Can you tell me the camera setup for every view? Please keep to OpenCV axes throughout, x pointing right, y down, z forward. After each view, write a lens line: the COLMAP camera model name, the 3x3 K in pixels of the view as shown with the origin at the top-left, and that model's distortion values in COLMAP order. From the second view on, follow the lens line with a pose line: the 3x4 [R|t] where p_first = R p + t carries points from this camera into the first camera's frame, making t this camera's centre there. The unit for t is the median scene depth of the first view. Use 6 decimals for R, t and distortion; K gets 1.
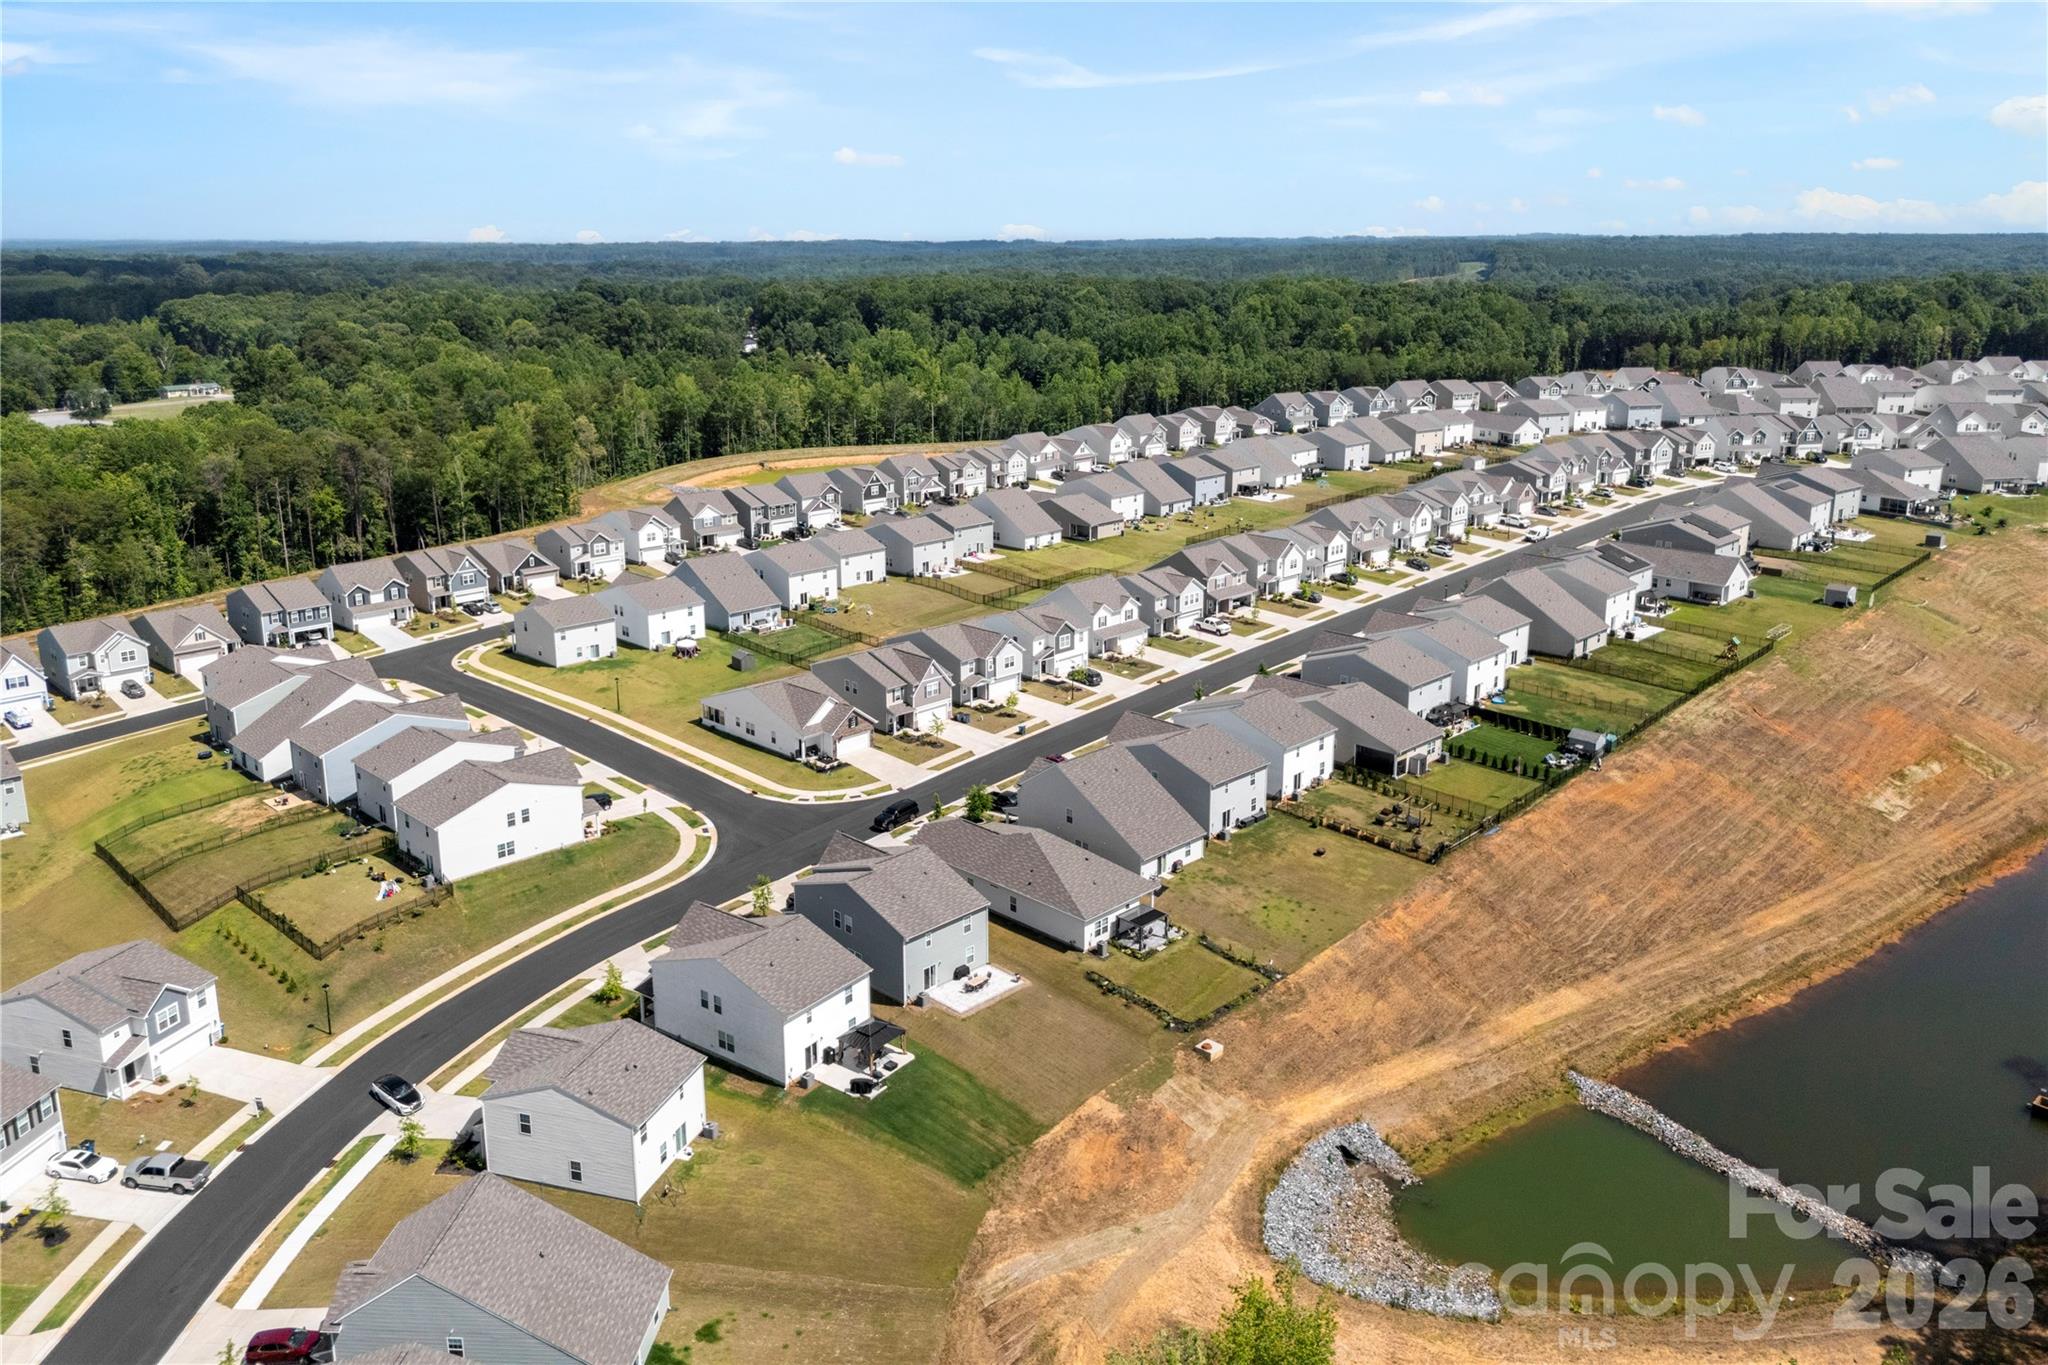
lens RADIAL K [[1502.1, 0, 1020.4], [0, 1502.1, 682.4], [0, 0, 1]] dist [0.067742, -0.059779]
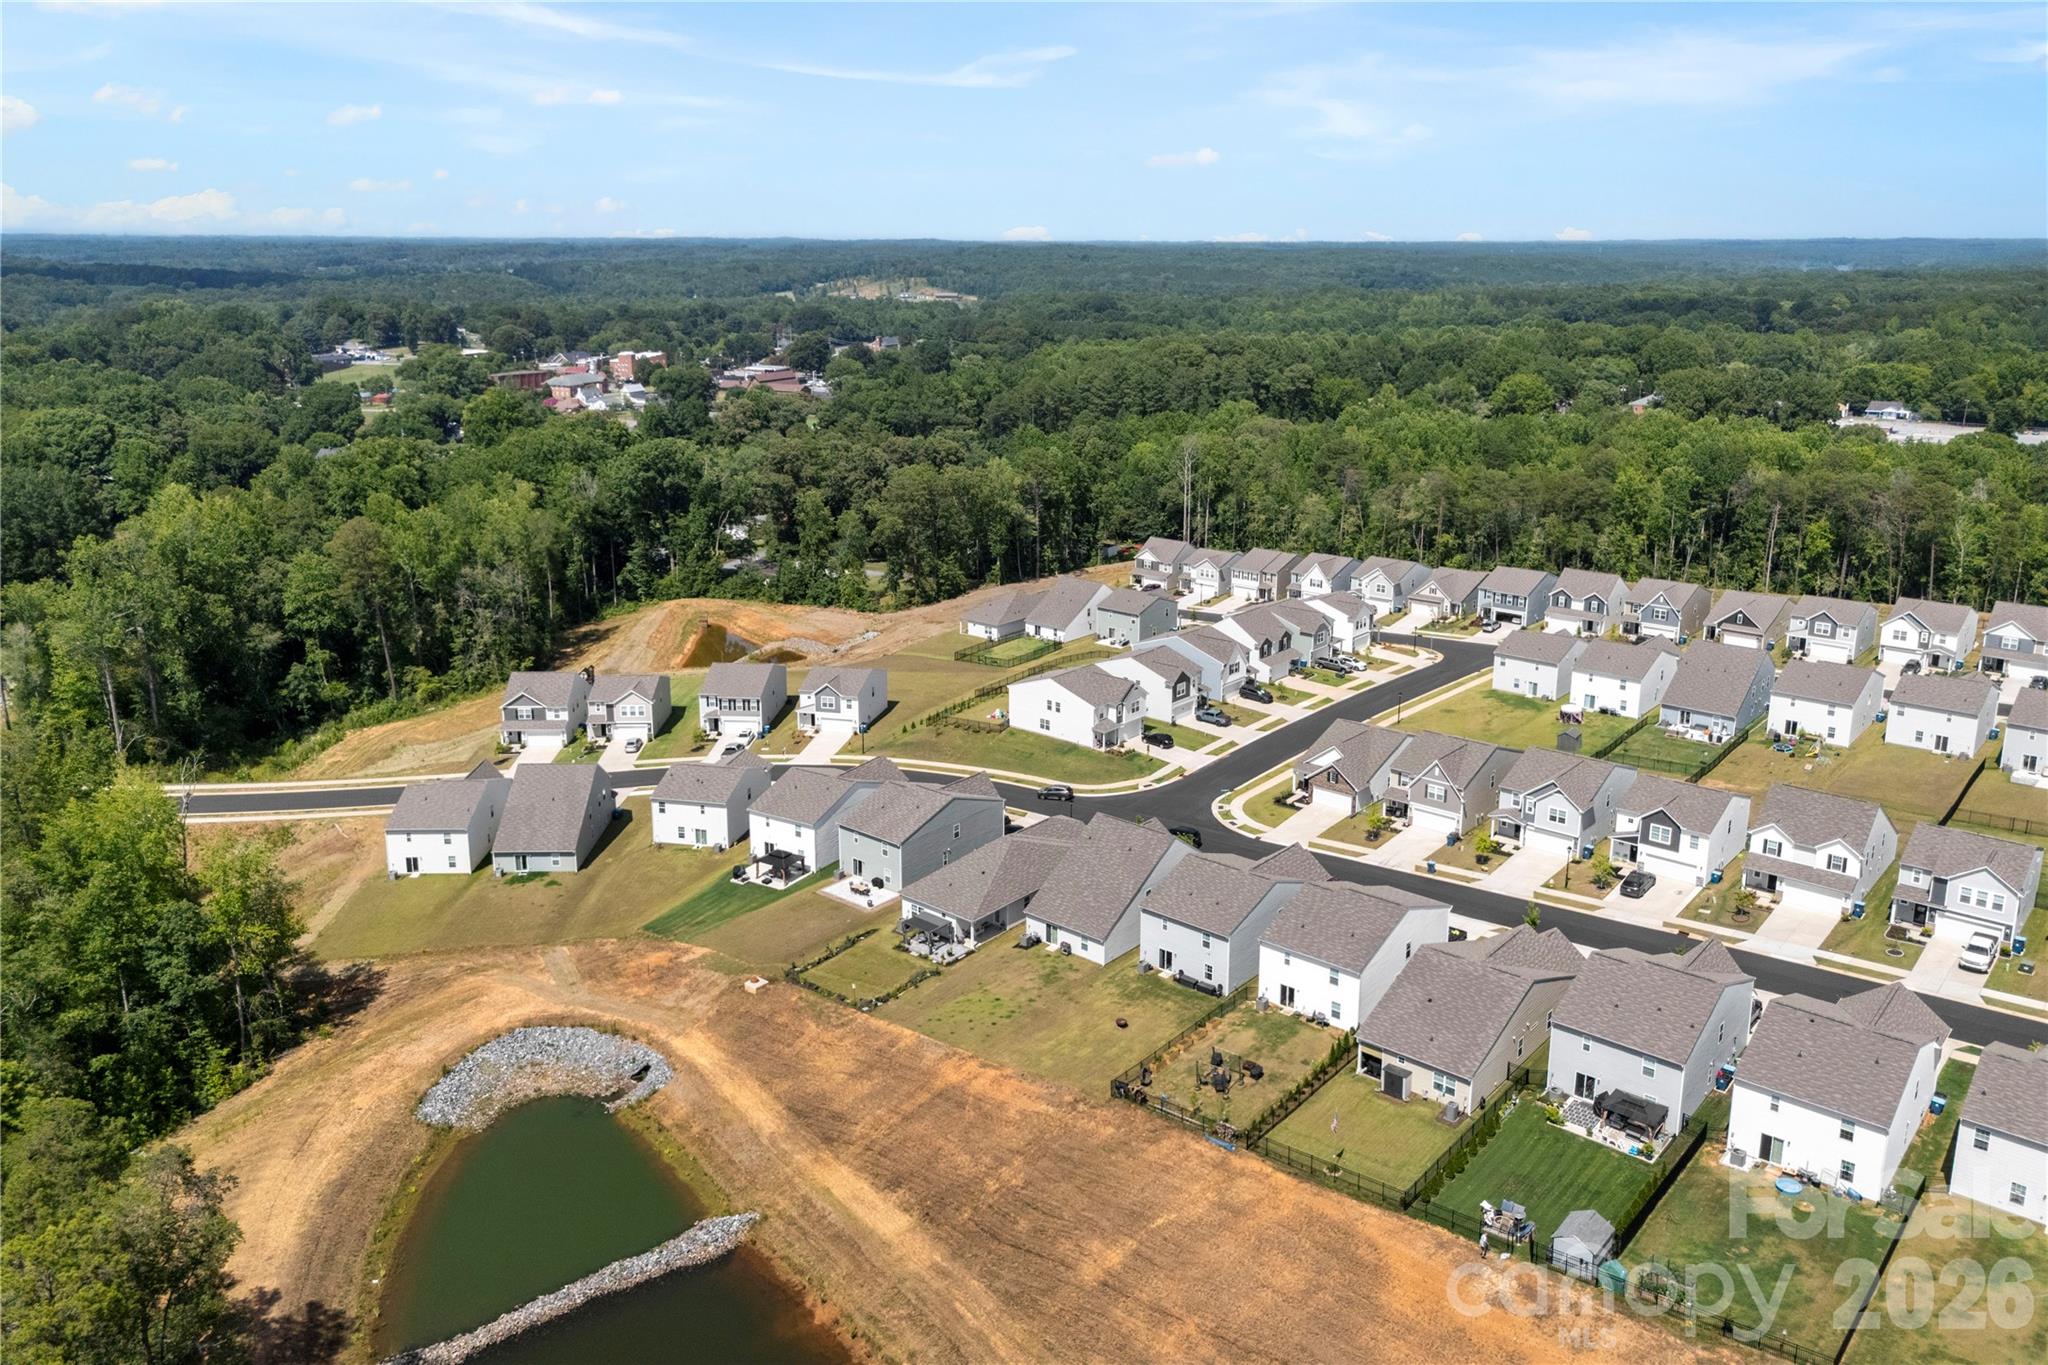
lens RADIAL K [[1502.1, 0, 1020.4], [0, 1502.1, 682.4], [0, 0, 1]] dist [0.067742, -0.059779]
pose [[0.070492, 0.287599, -0.955153, 0.925722], [-0.285614, 0.923265, 0.256919, -0.262306], [0.955749, 0.254694, 0.147225, 0.736700]]
